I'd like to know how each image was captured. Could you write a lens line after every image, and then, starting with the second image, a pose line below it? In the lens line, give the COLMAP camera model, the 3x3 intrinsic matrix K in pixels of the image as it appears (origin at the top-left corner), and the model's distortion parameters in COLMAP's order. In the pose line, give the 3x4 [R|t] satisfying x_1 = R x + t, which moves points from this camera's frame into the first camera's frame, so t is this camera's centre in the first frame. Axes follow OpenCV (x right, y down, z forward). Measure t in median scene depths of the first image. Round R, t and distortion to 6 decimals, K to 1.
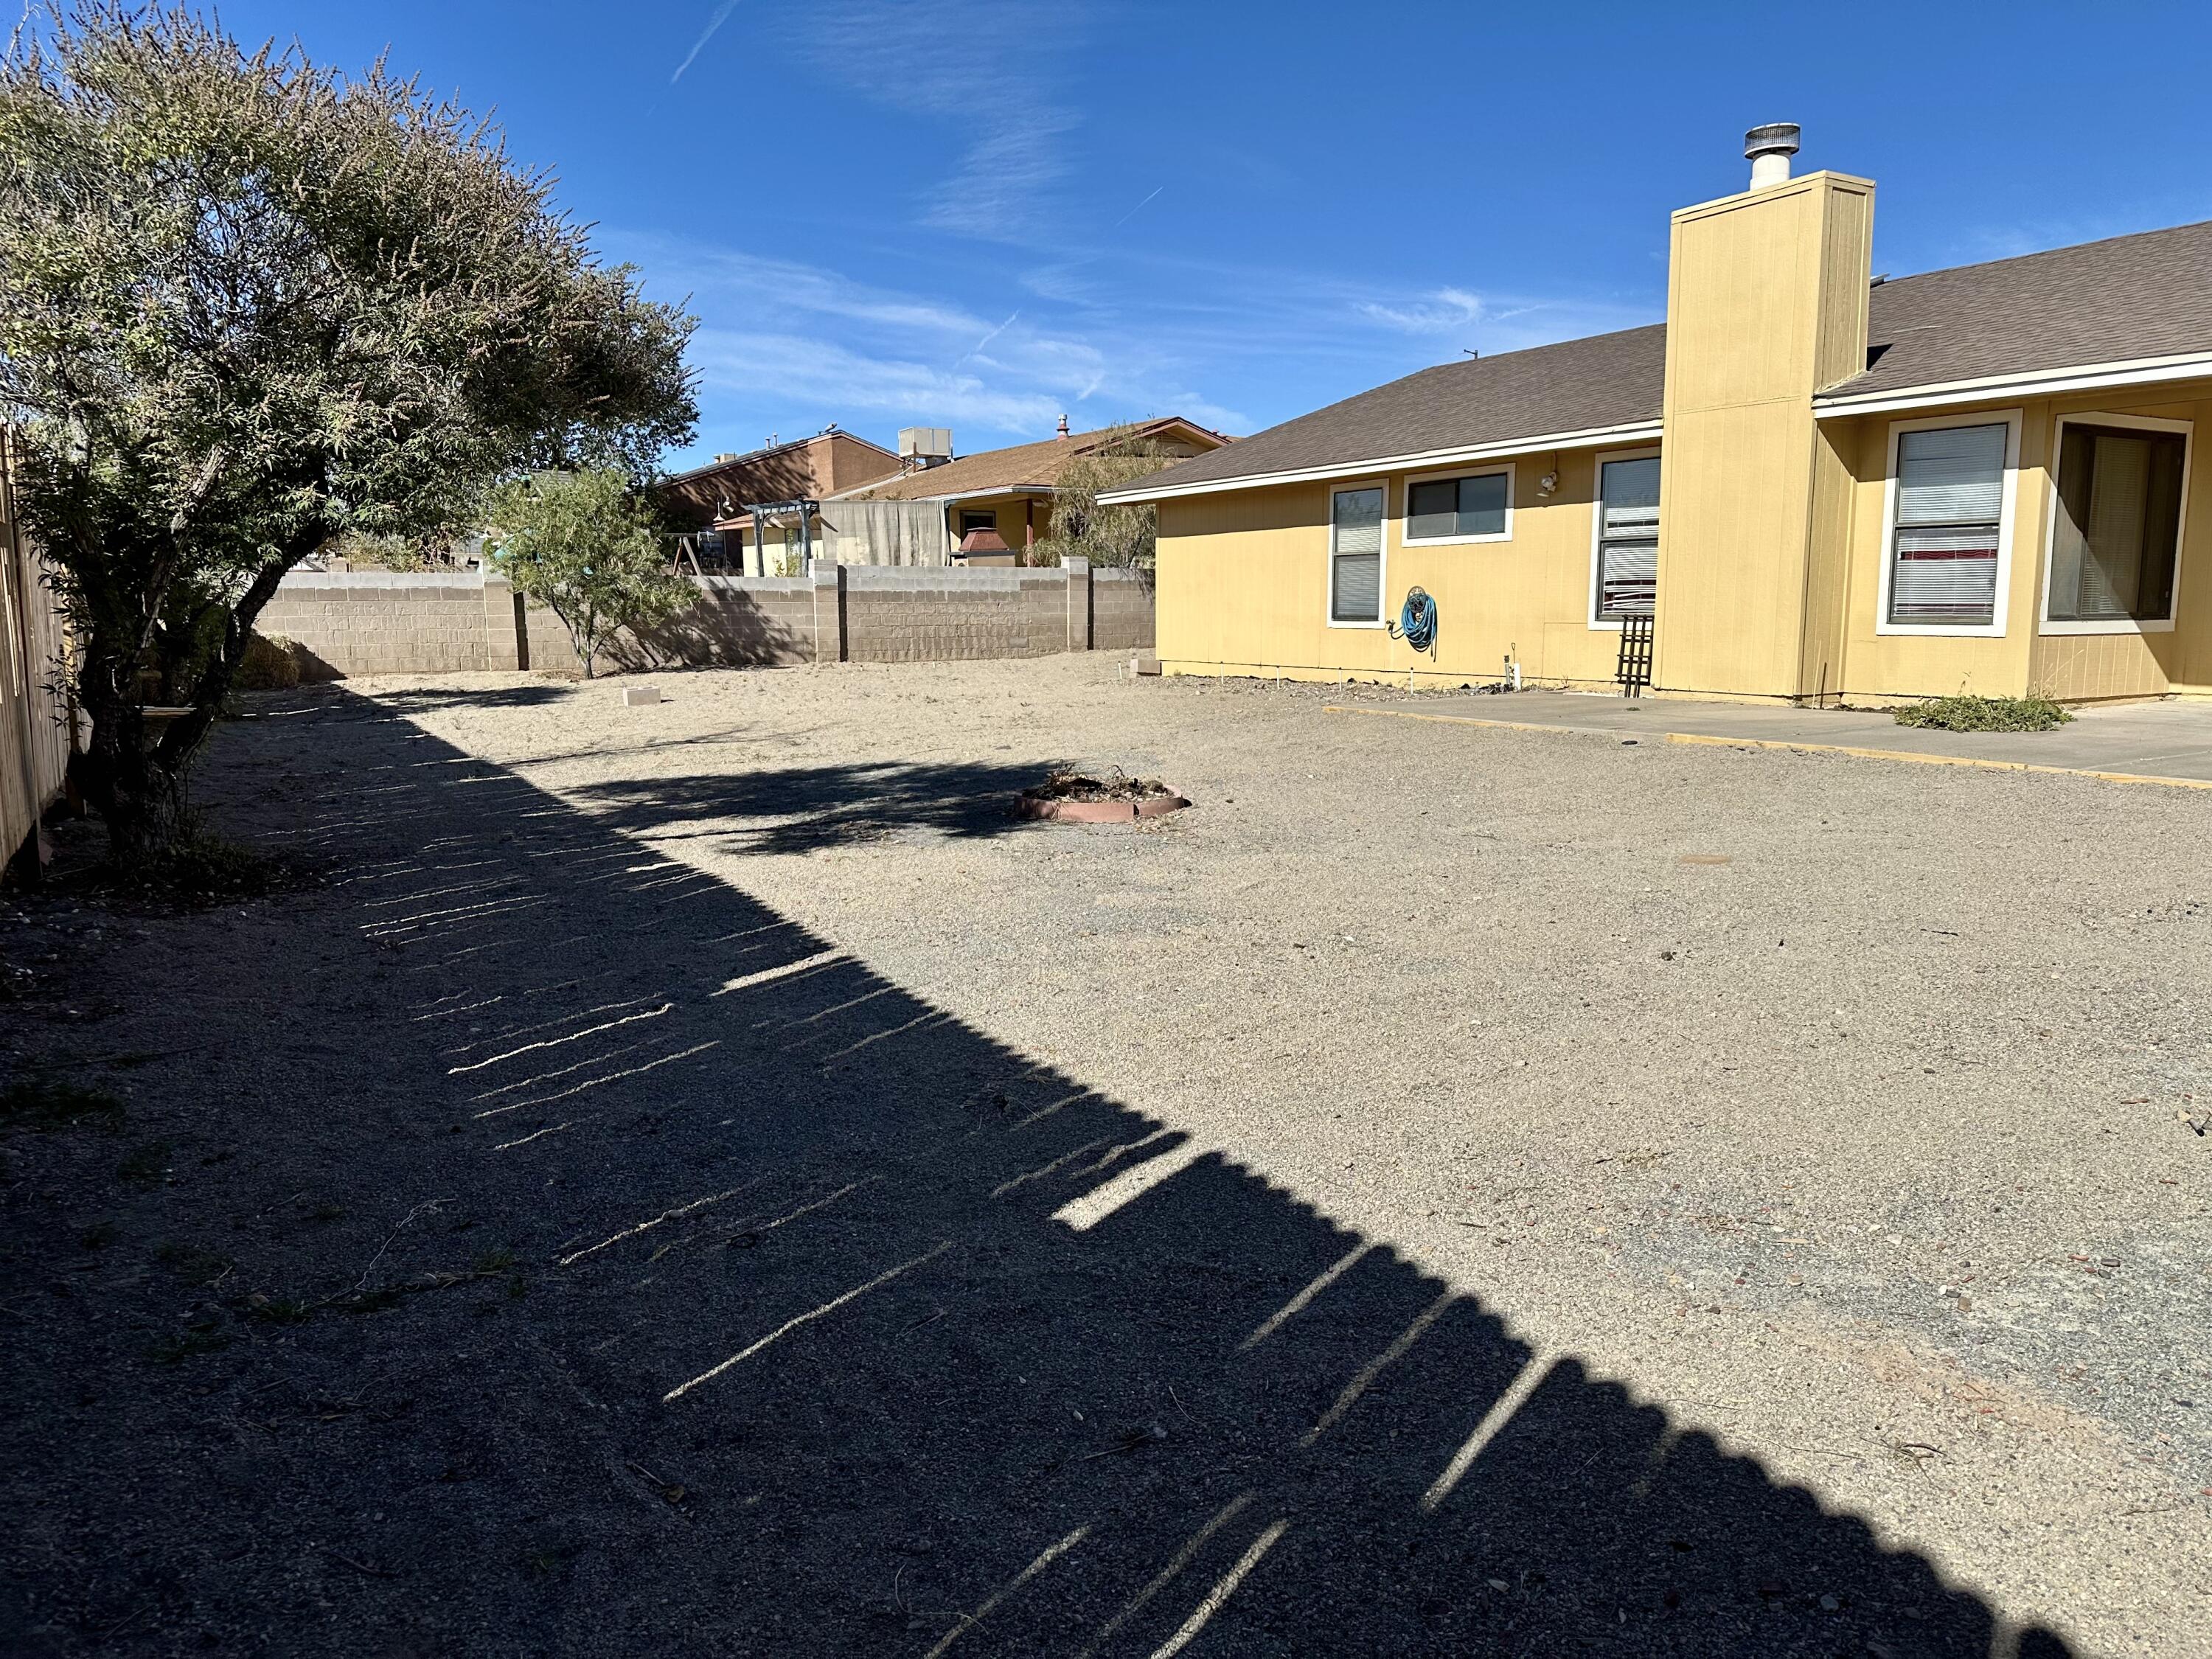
lens RADIAL K [[1553.3, 0, 1093.6], [0, 1553.3, 826.3], [0, 0, 1]] dist [0.133530, -0.192400]
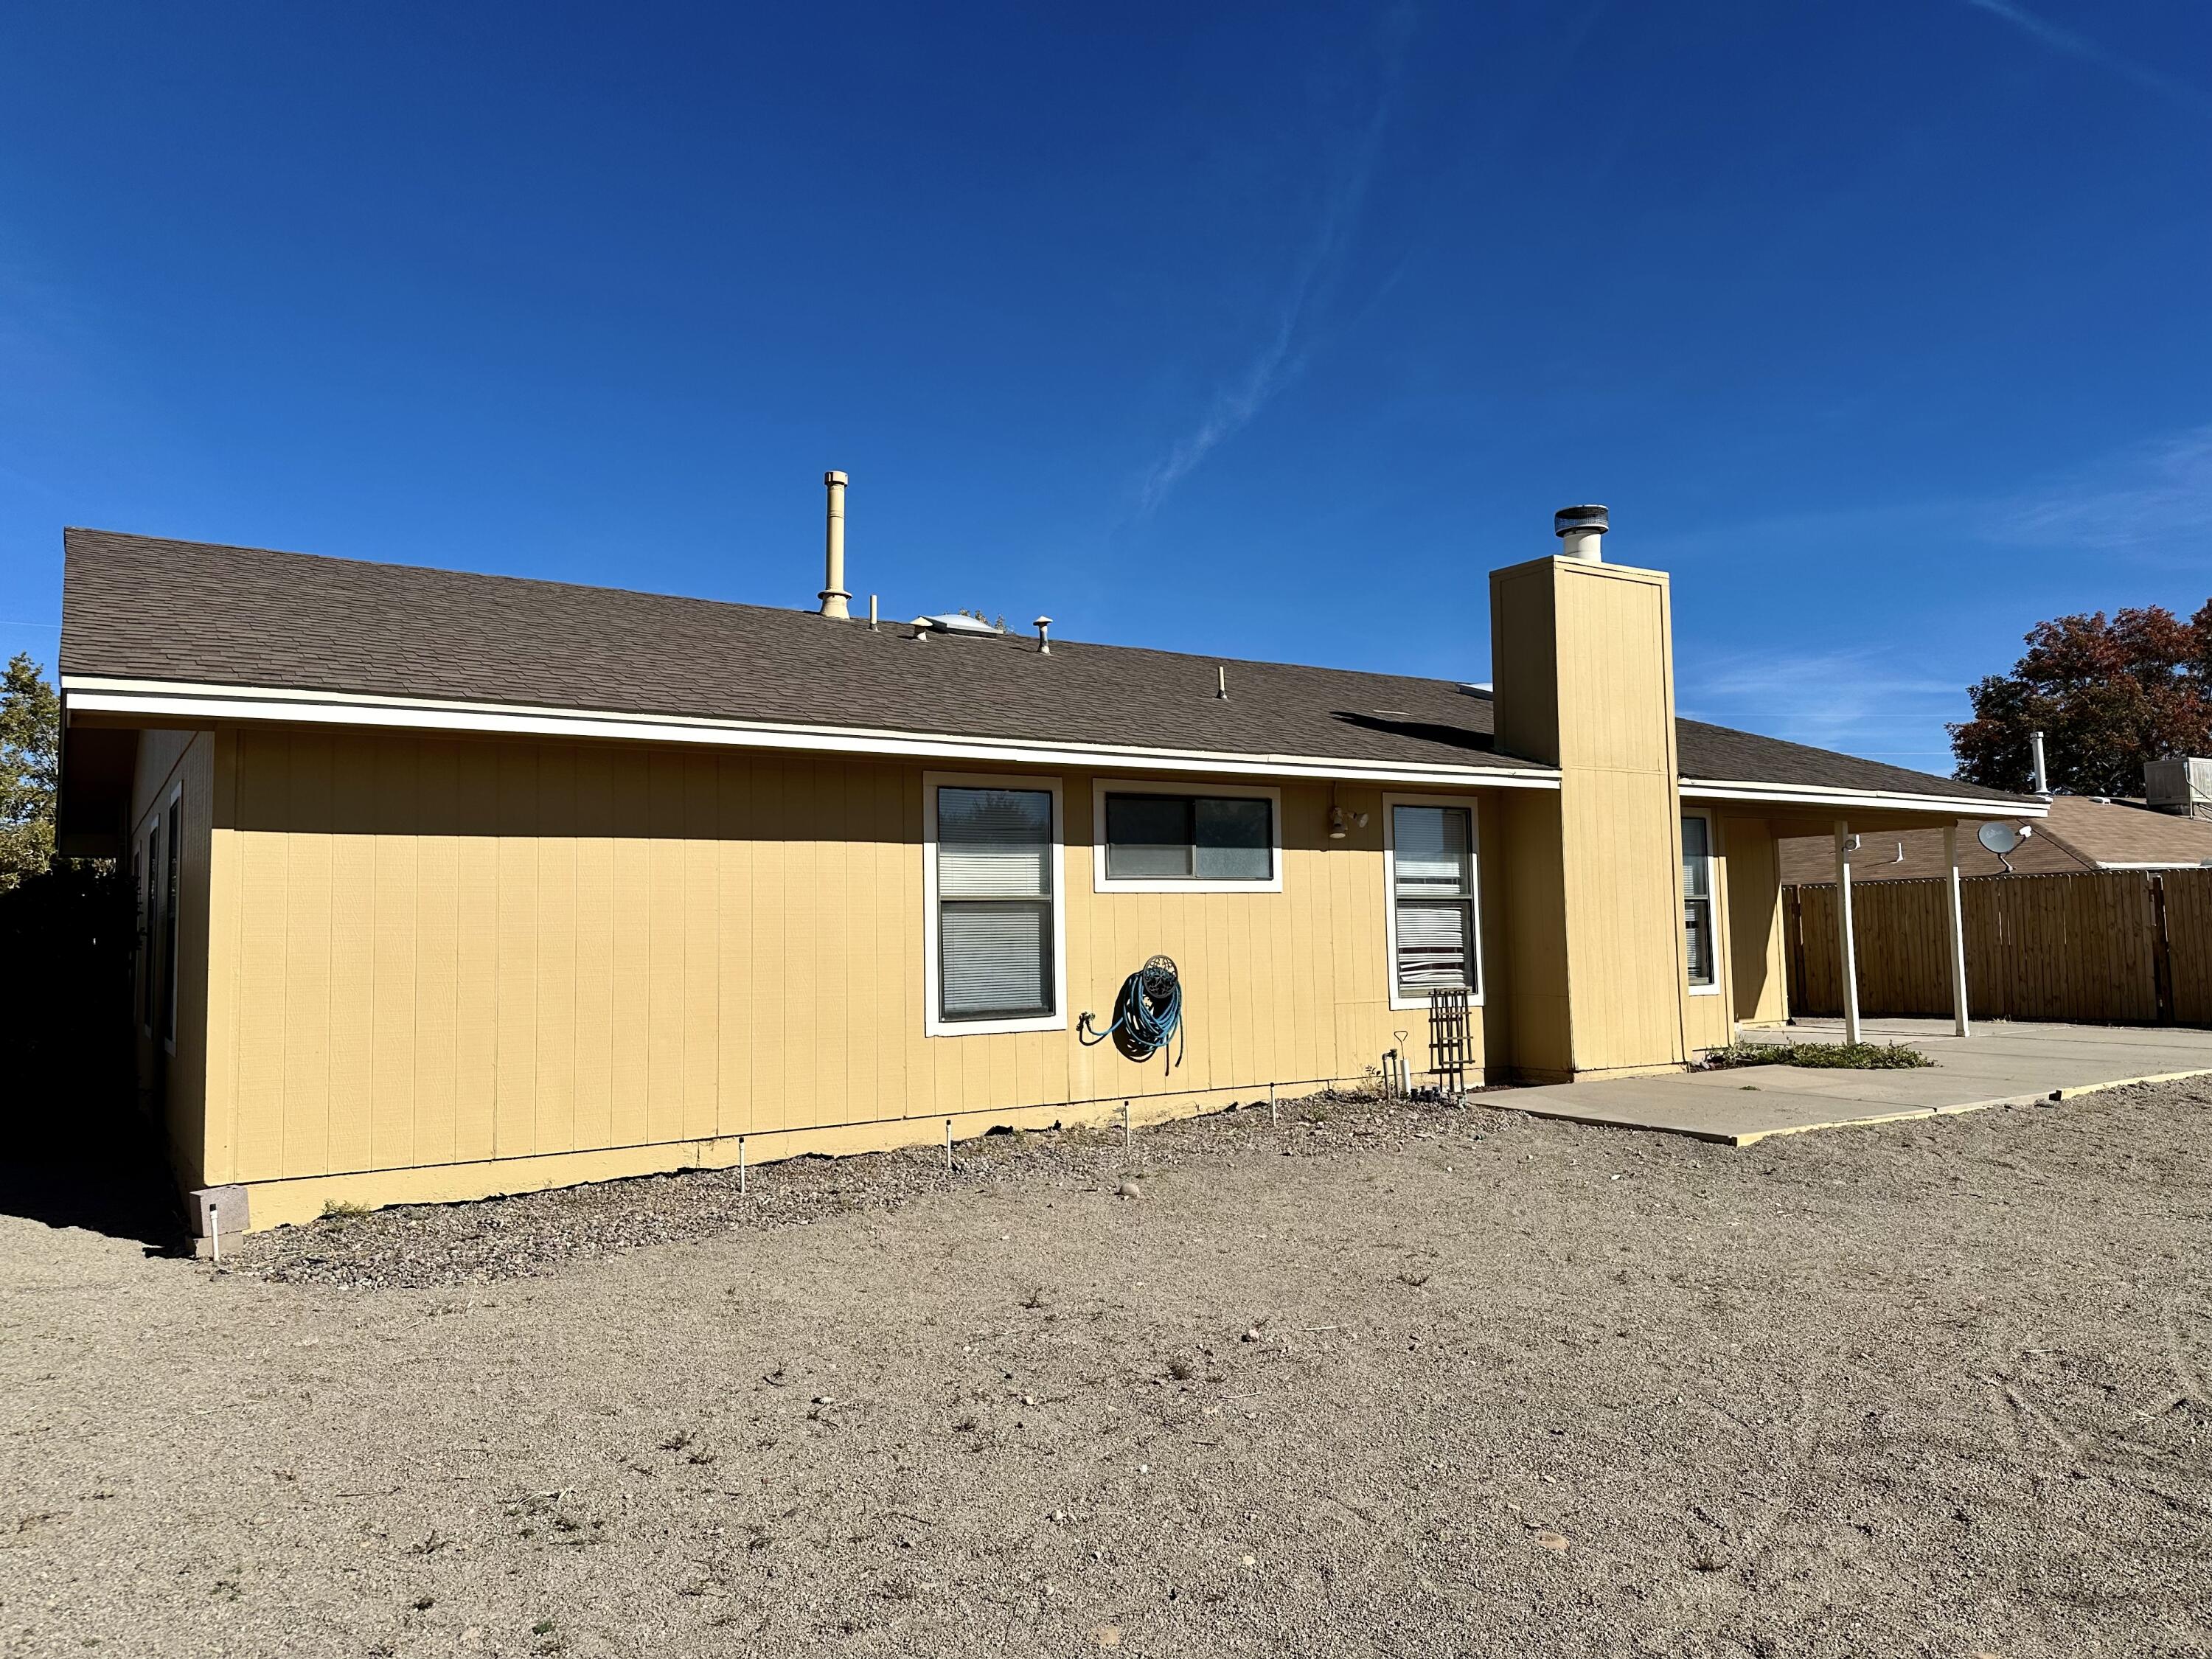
lens RADIAL K [[1553.3, 0, 1093.6], [0, 1553.3, 826.3], [0, 0, 1]] dist [0.133530, -0.192400]
pose [[-0.067323, 0.079854, 0.994530, -0.401903], [0.163574, 0.984188, -0.067951, -0.163115], [-0.984231, 0.158105, -0.079321, 1.047304]]
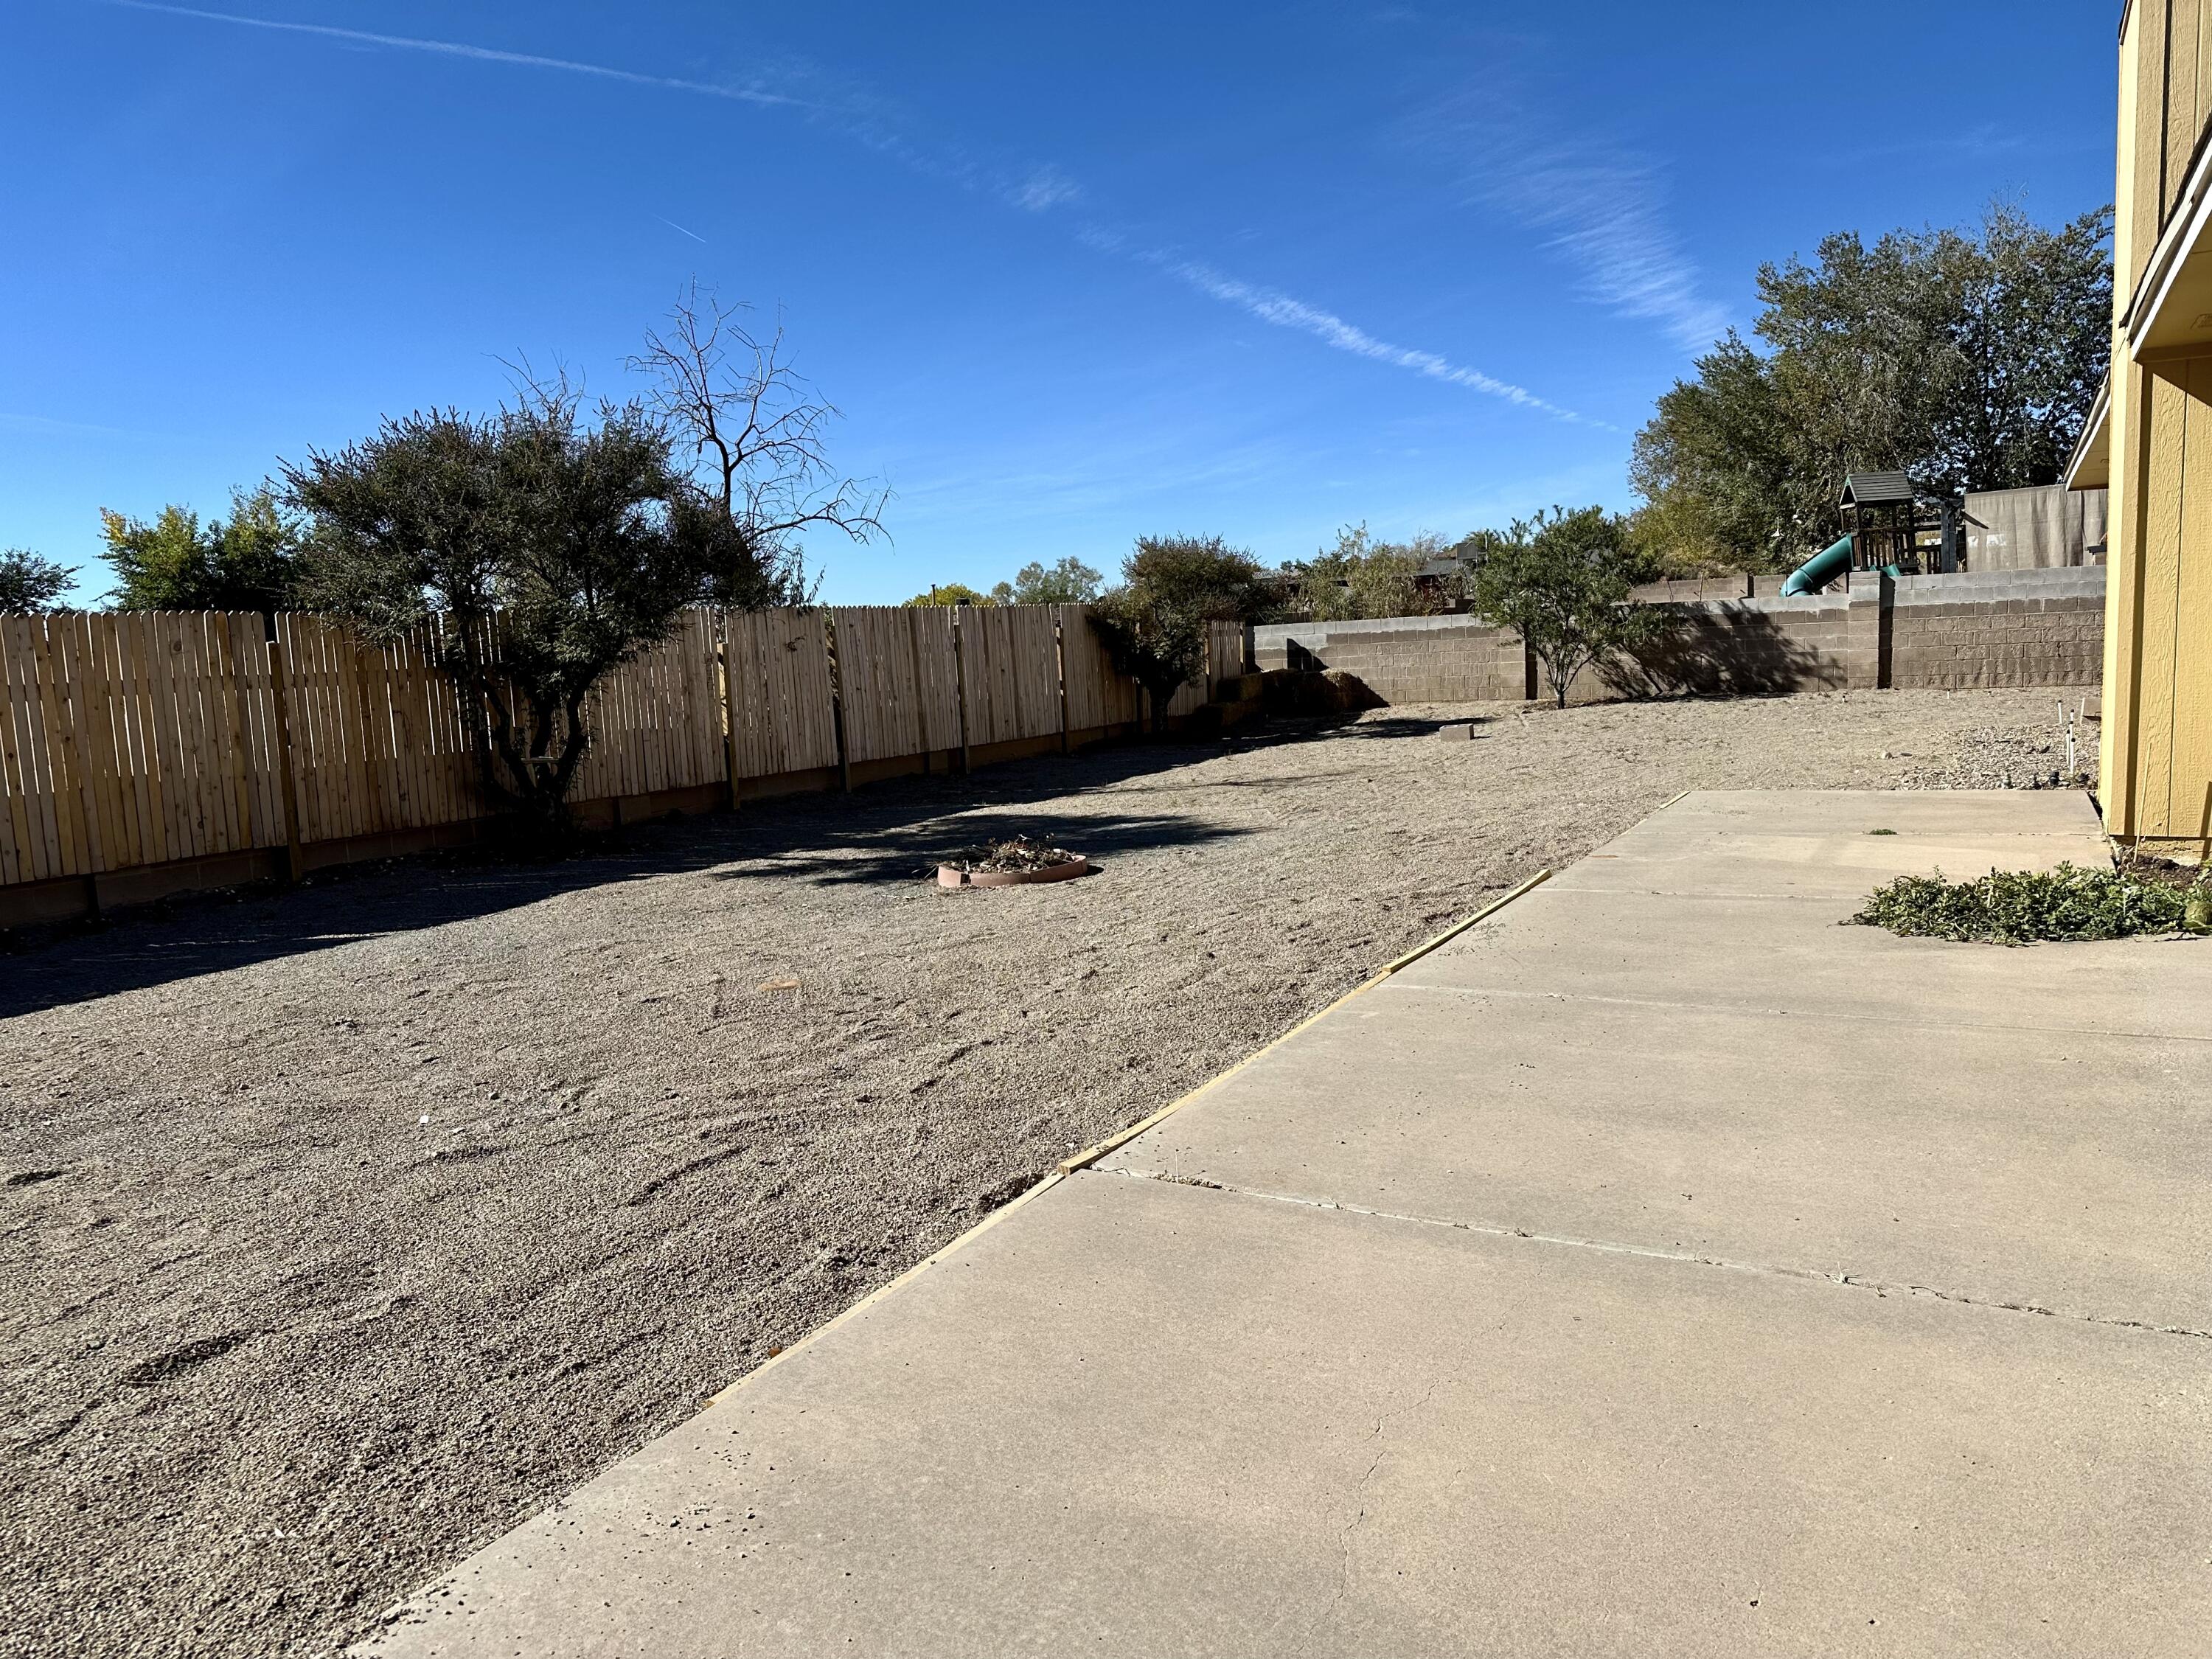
lens RADIAL K [[1543.1, 0, 1089.5], [0, 1543.1, 851.6], [0, 0, 1]] dist [0.175280, -0.285847]
pose [[0.484184, 0.104342, -0.868722, 0.560402], [-0.080912, 0.993949, 0.074286, -0.065080], [0.871217, 0.034322, 0.489697, 0.280695]]
